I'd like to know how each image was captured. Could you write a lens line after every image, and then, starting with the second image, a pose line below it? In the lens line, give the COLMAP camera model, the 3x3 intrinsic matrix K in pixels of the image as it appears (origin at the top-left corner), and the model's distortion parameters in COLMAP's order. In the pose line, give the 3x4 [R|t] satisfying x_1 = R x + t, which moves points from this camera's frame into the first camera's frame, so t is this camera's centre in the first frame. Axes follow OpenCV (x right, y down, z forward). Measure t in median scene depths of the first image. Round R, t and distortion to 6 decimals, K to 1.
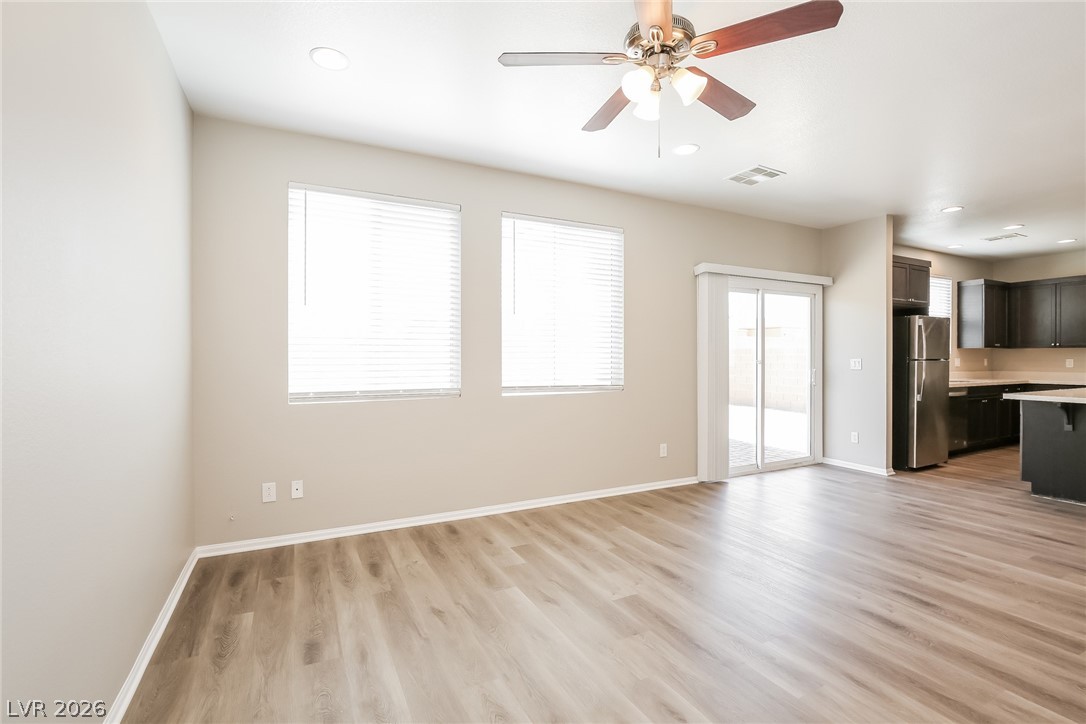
lens RADIAL K [[499.2, 0, 549.6], [0, 499.2, 358.9], [0, 0, 1]] dist [-0.017570, 0.001242]
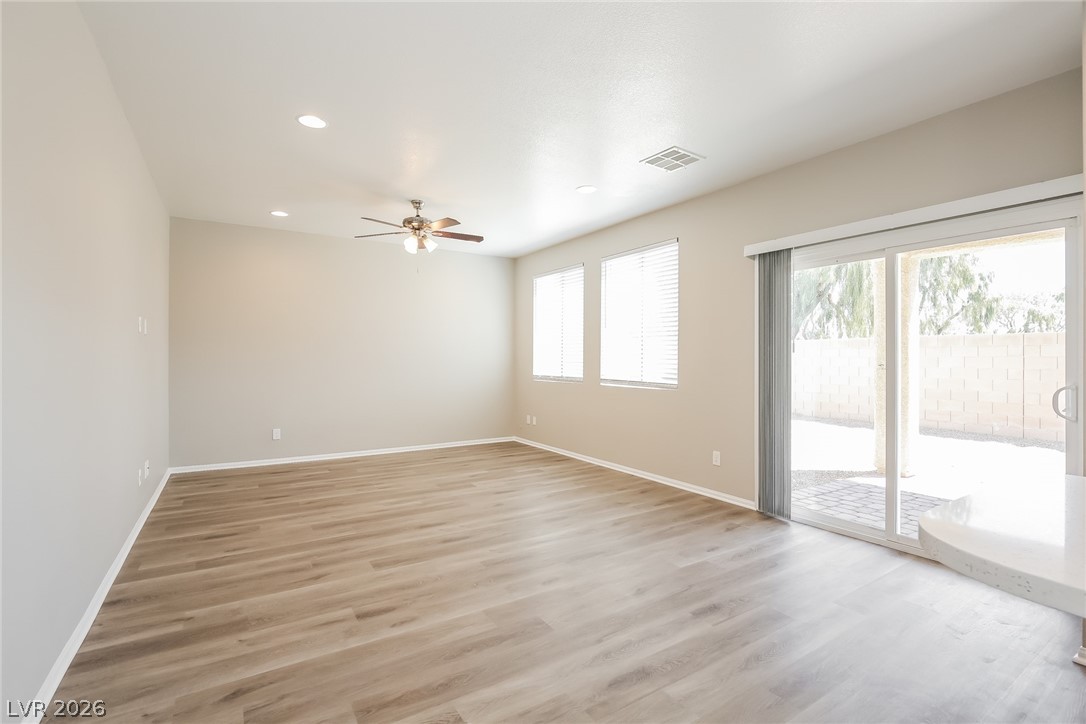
lens RADIAL K [[499.2, 0, 549.6], [0, 499.2, 358.9], [0, 0, 1]] dist [-0.017570, 0.001242]
pose [[0.099414, -0.000332, -0.995046, 1.602760], [-0.009088, 0.999958, -0.001242, 0.001825], [0.995005, 0.009166, 0.099406, 0.851545]]
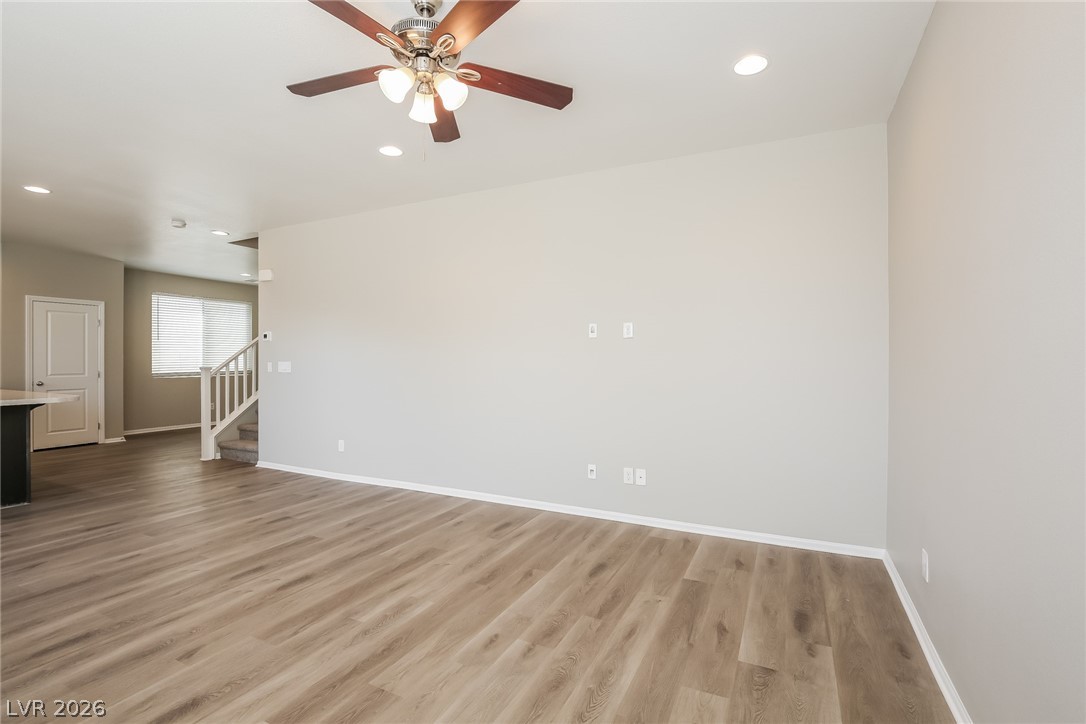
lens RADIAL K [[499.2, 0, 549.6], [0, 499.2, 358.9], [0, 0, 1]] dist [-0.017570, 0.001242]
pose [[-0.596154, 0.003169, 0.802864, -0.444686], [0.002040, 0.999995, -0.002432, 0.001741], [-0.802867, 0.000188, -0.596158, 0.856900]]
